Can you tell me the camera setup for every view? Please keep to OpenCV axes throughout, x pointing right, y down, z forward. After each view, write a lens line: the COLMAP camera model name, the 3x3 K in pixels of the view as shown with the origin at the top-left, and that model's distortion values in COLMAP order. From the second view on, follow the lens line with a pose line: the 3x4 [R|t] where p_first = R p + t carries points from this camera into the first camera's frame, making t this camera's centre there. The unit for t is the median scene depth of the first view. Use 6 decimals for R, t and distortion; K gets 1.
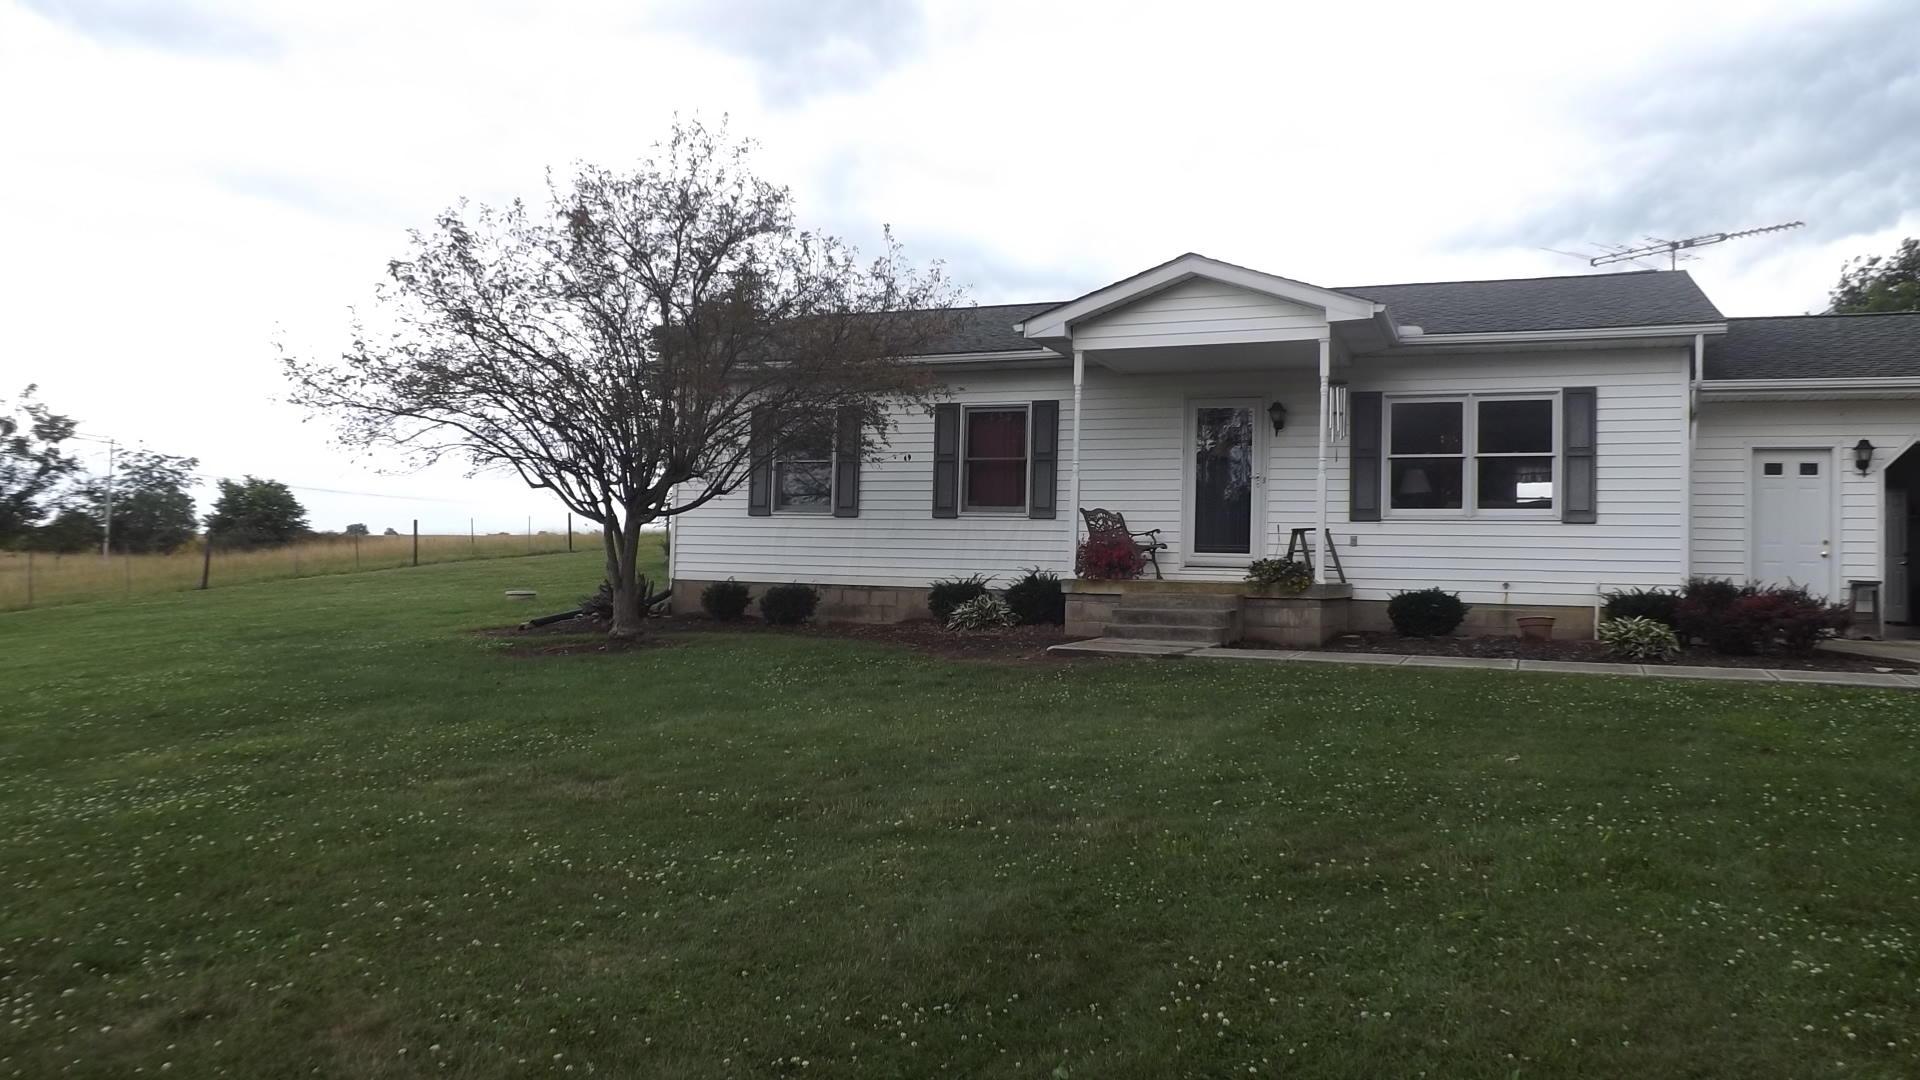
lens RADIAL K [[1375.9, 0, 967.5], [0, 1375.9, 536.1], [0, 0, 1]] dist [-0.063985, 0.005840]
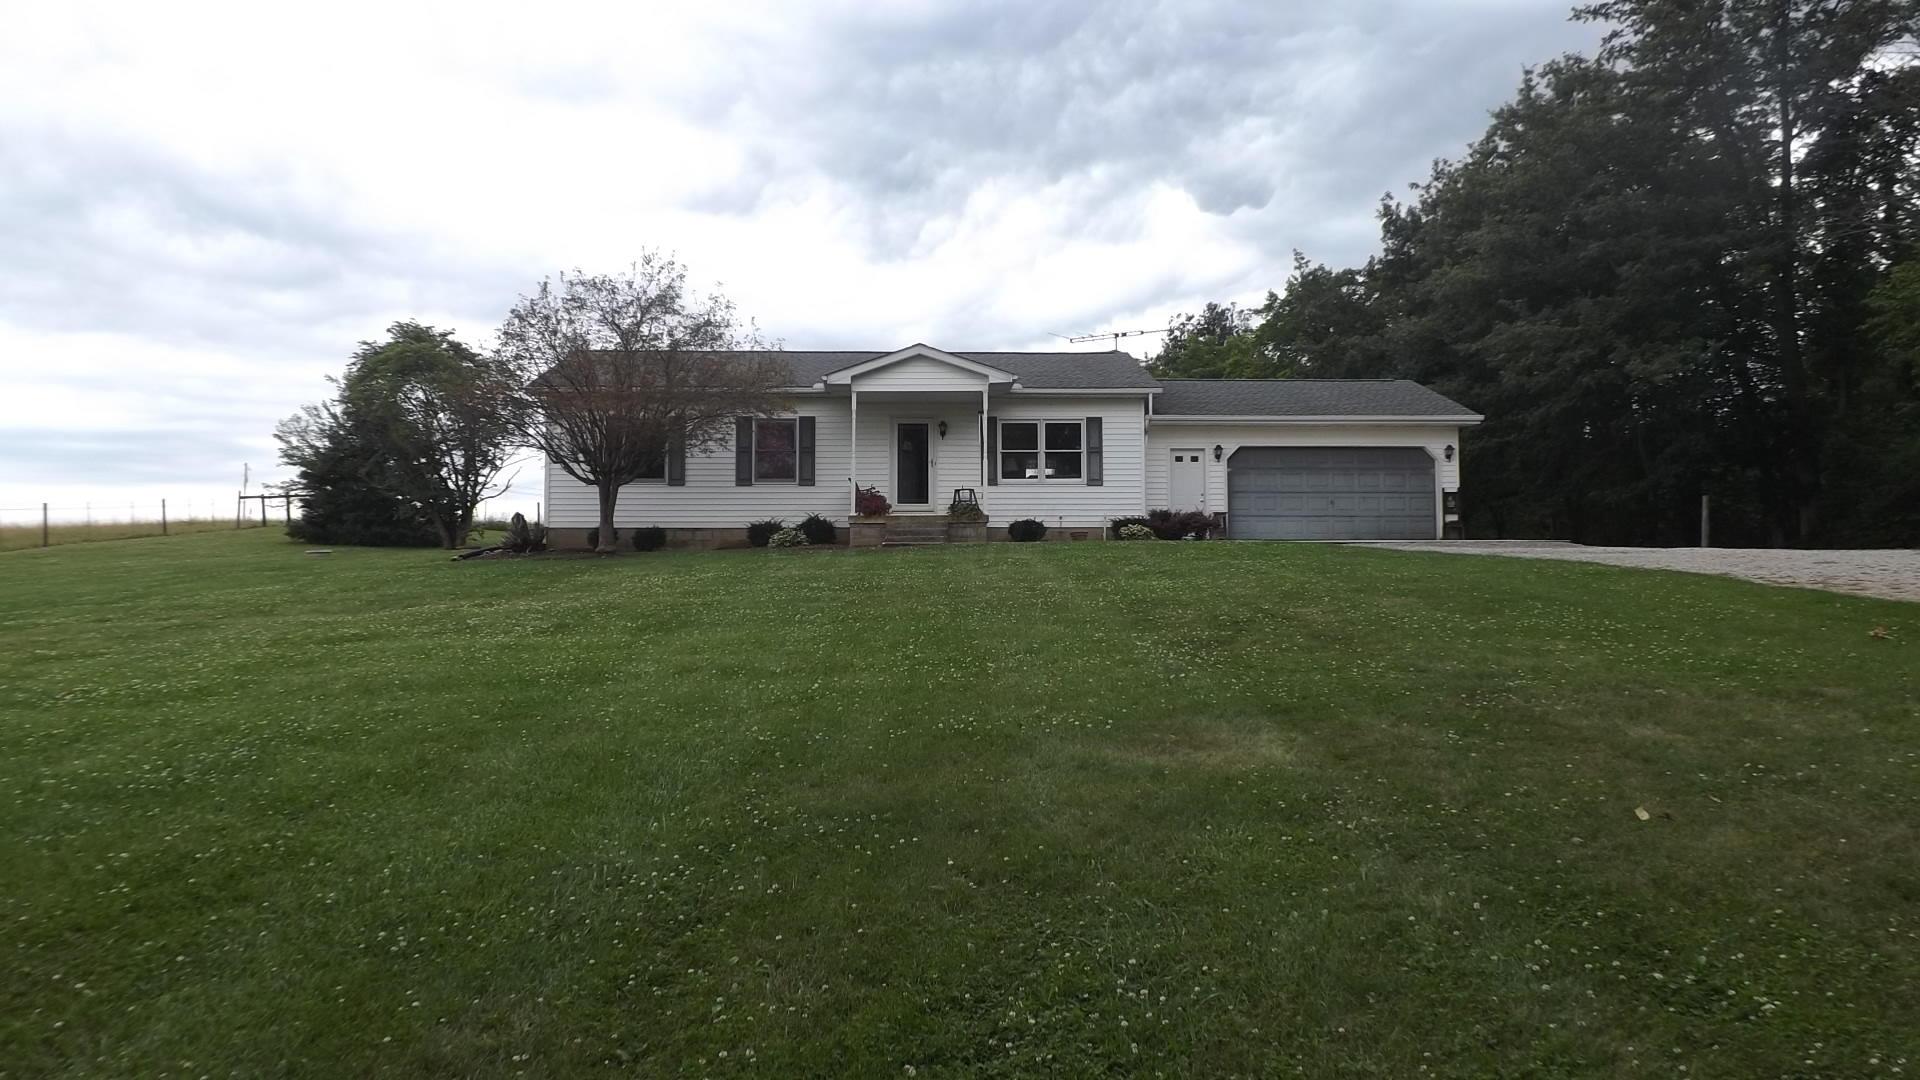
lens RADIAL K [[1375.9, 0, 967.5], [0, 1375.9, 536.1], [0, 0, 1]] dist [-0.063985, 0.005840]
pose [[0.900981, -0.014848, 0.433605, -0.585076], [0.015055, 0.999882, 0.002958, 0.055352], [-0.433598, 0.003863, 0.901098, -0.724464]]
